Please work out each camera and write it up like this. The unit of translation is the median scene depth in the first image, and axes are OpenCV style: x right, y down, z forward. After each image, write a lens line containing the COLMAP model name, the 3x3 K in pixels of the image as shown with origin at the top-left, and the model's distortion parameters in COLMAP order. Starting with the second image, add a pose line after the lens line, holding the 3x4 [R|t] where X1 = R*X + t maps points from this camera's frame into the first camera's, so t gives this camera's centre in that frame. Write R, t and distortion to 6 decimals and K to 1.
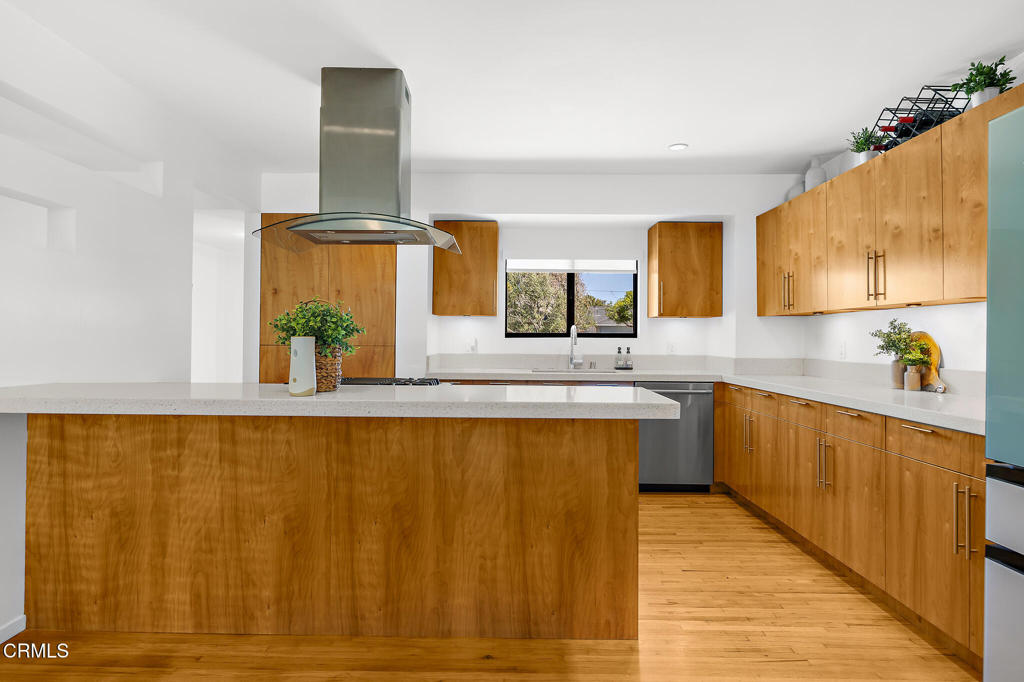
lens RADIAL K [[576.4, 0, 509.3], [0, 576.4, 335.0], [0, 0, 1]] dist [0.005834, 0.000716]
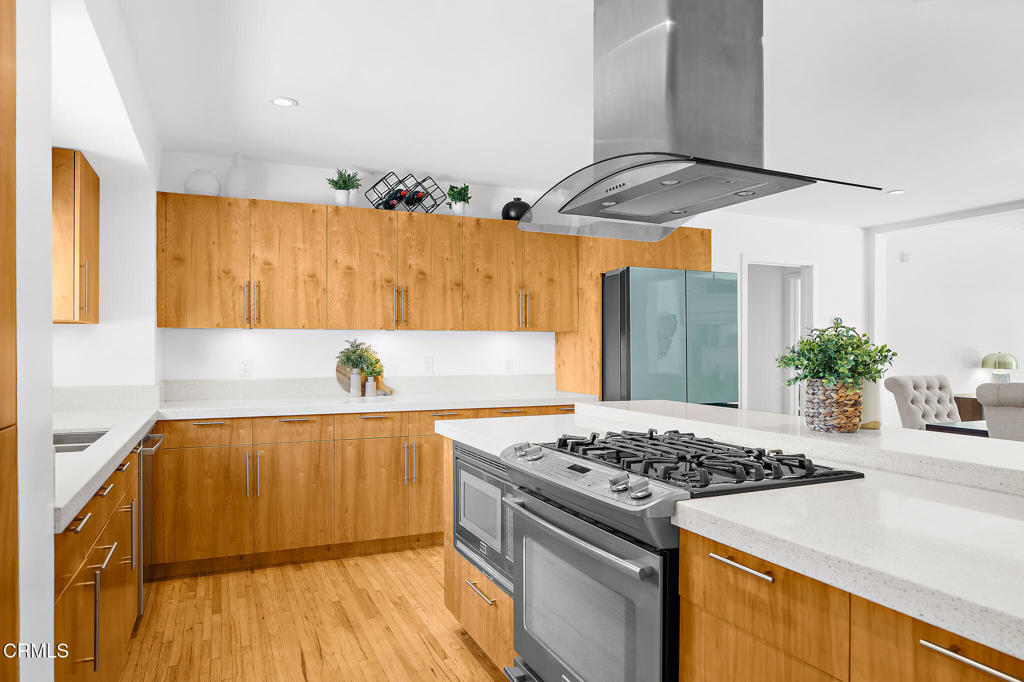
lens RADIAL K [[630.5, 0, 509.3], [0, 630.5, 350.7], [0, 0, 1]] dist [-0.010791, -0.000879]
pose [[-0.419390, -0.000458, 0.907806, -0.620818], [-0.006370, 0.999977, -0.002439, -0.001900], [-0.907784, -0.006805, -0.419383, 1.181881]]
